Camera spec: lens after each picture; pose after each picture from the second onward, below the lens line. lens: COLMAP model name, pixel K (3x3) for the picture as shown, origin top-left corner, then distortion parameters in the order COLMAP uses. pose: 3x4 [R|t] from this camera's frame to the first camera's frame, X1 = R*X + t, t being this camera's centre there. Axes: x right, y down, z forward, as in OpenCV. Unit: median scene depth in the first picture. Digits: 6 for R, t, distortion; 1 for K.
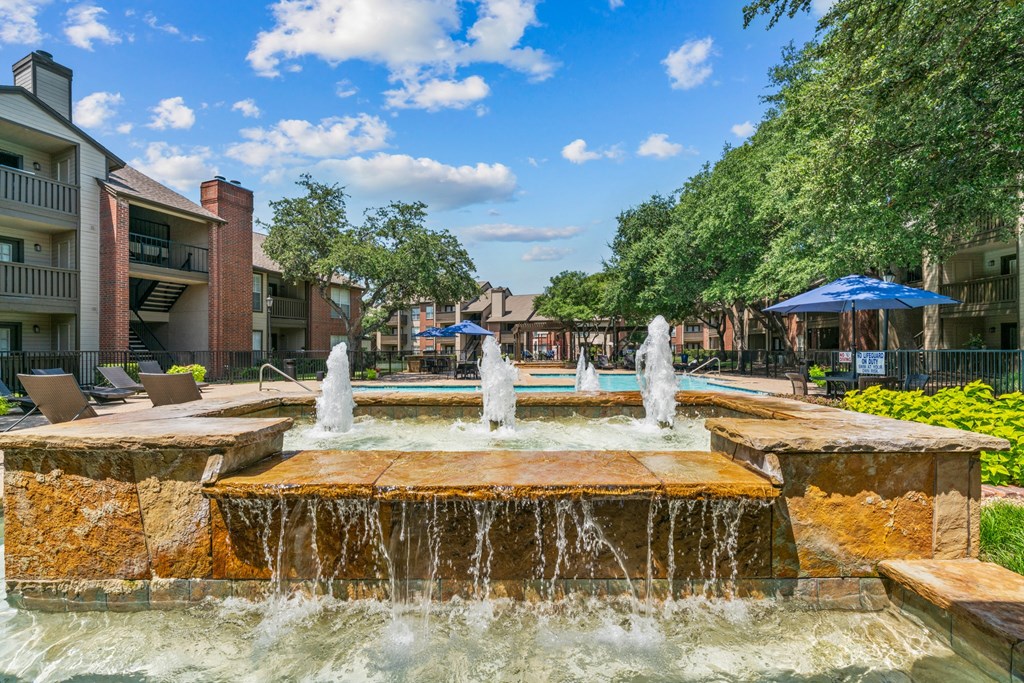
lens RADIAL K [[430.6, 0, 513.1], [0, 430.6, 347.3], [0, 0, 1]] dist [-0.001515, -0.000020]
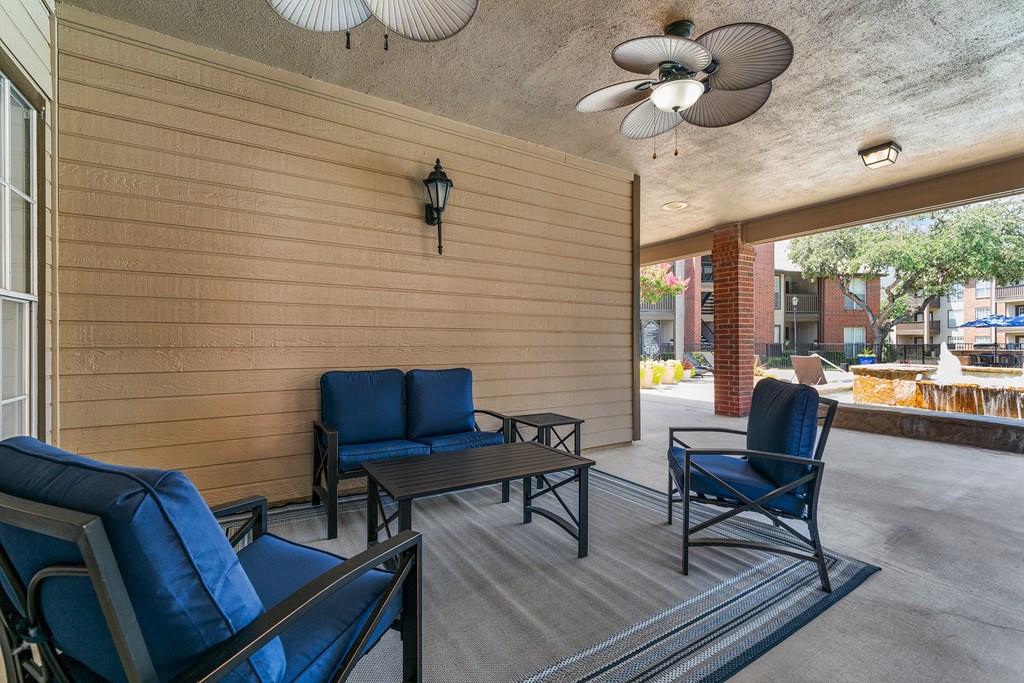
lens RADIAL K [[476.2, 0, 512.0], [0, 476.2, 341.5], [0, 0, 1]] dist [0.000141, 0.000327]
pose [[0.565259, 0.002361, -0.824910, 0.047820], [0.002338, 0.999987, 0.004464, -0.003929], [0.824910, -0.004452, 0.565246, -0.280610]]
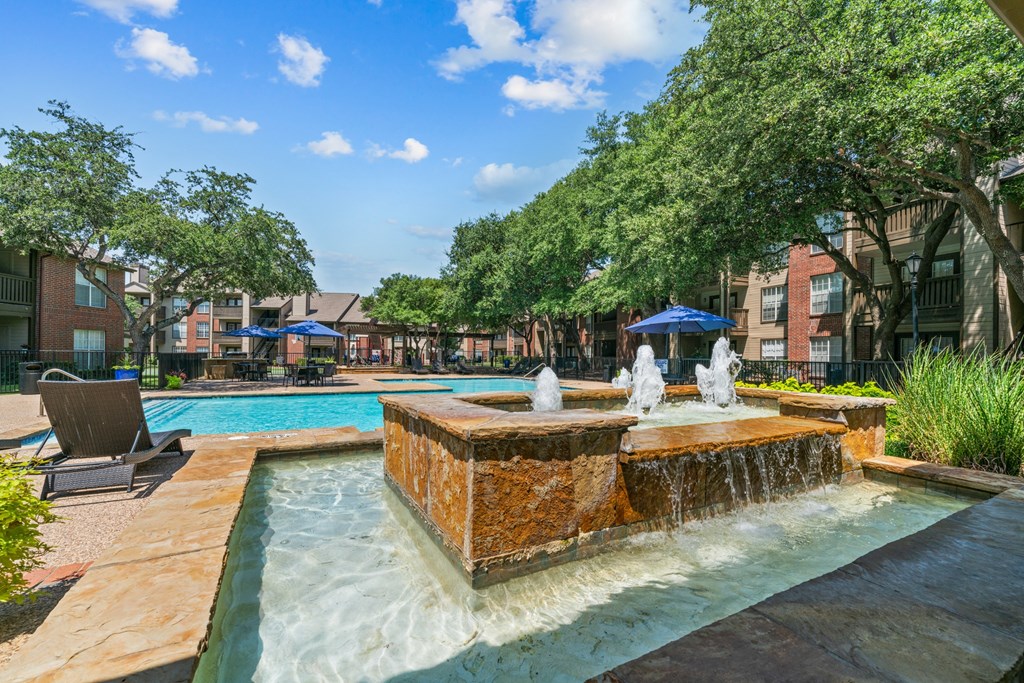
lens RADIAL K [[423.6, 0, 546.5], [0, 423.6, 355.7], [0, 0, 1]] dist [-0.001074, 0.000224]
pose [[0.872345, 0.012912, 0.488720, -0.102347], [-0.016515, 0.999859, 0.003063, 0.000555], [-0.488611, -0.010743, 0.872436, -0.002361]]
